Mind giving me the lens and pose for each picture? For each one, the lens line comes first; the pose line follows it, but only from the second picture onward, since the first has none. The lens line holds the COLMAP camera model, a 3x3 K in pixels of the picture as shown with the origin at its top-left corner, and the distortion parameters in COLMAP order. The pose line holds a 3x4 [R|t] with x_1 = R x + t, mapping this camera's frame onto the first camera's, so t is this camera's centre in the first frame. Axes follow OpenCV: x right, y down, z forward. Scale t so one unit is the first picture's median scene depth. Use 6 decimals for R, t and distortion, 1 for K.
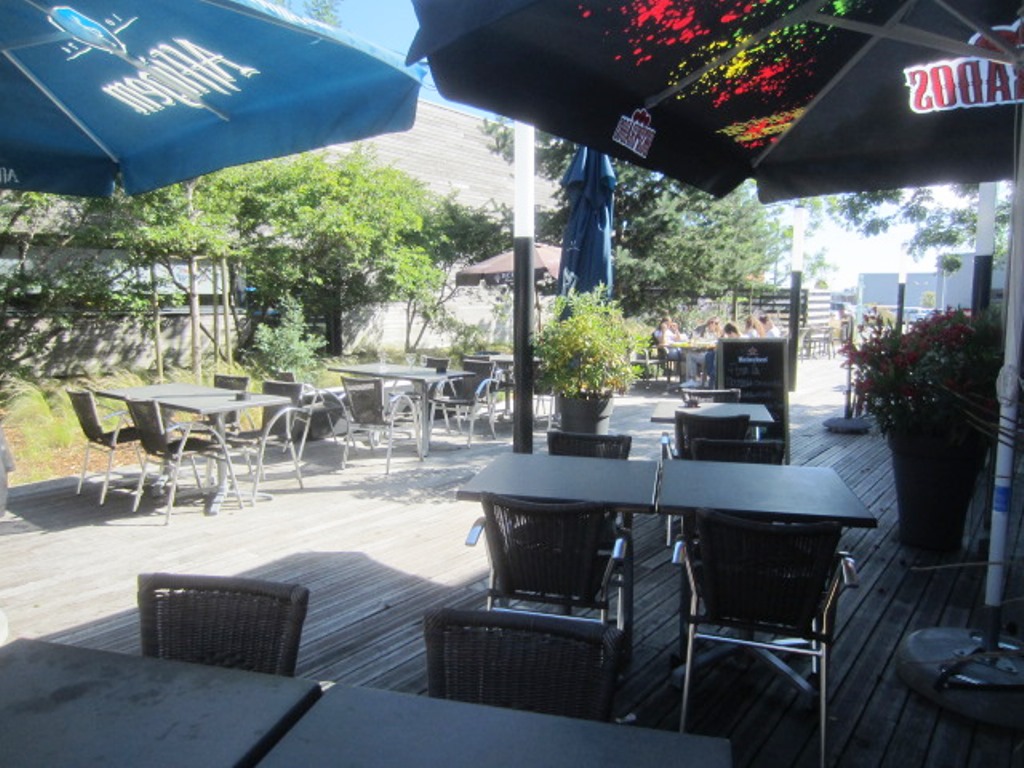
lens RADIAL K [[690.3, 0, 512.0], [0, 690.3, 384.0], [0, 0, 1]] dist [-0.022524, 0.001366]
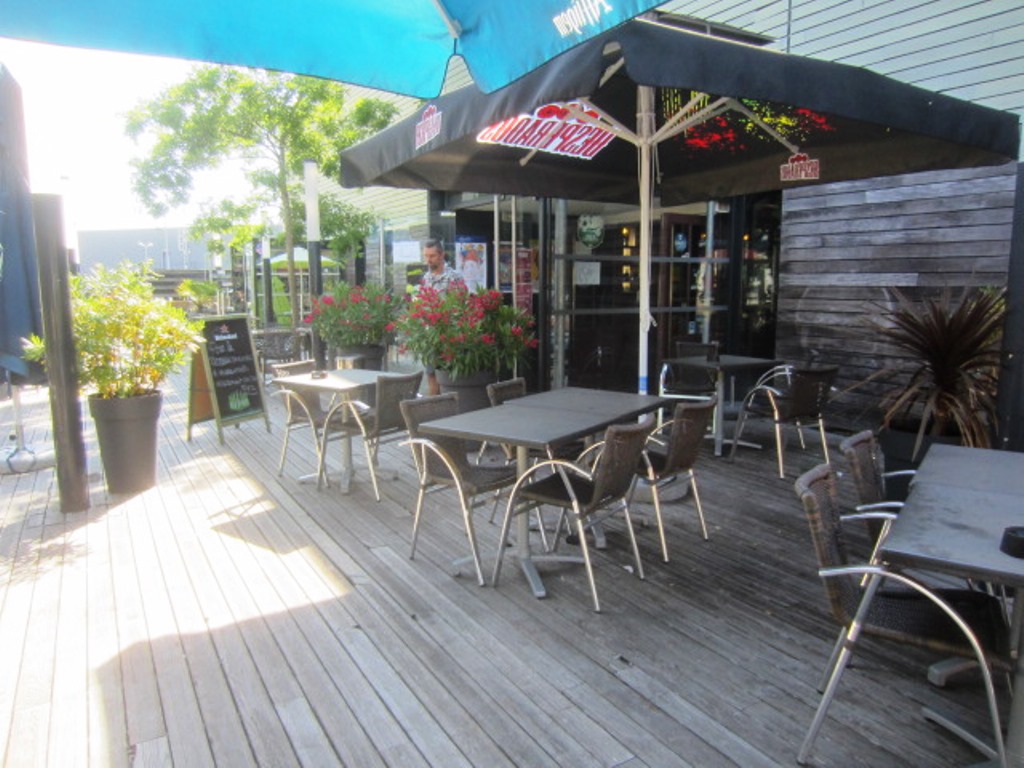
lens RADIAL K [[690.3, 0, 512.0], [0, 690.3, 384.0], [0, 0, 1]] dist [-0.022524, 0.001366]
pose [[0.333766, -0.122883, 0.934612, -0.639728], [0.095969, 0.990745, 0.095992, -0.032711], [-0.937758, 0.057655, 0.342470, 0.370106]]
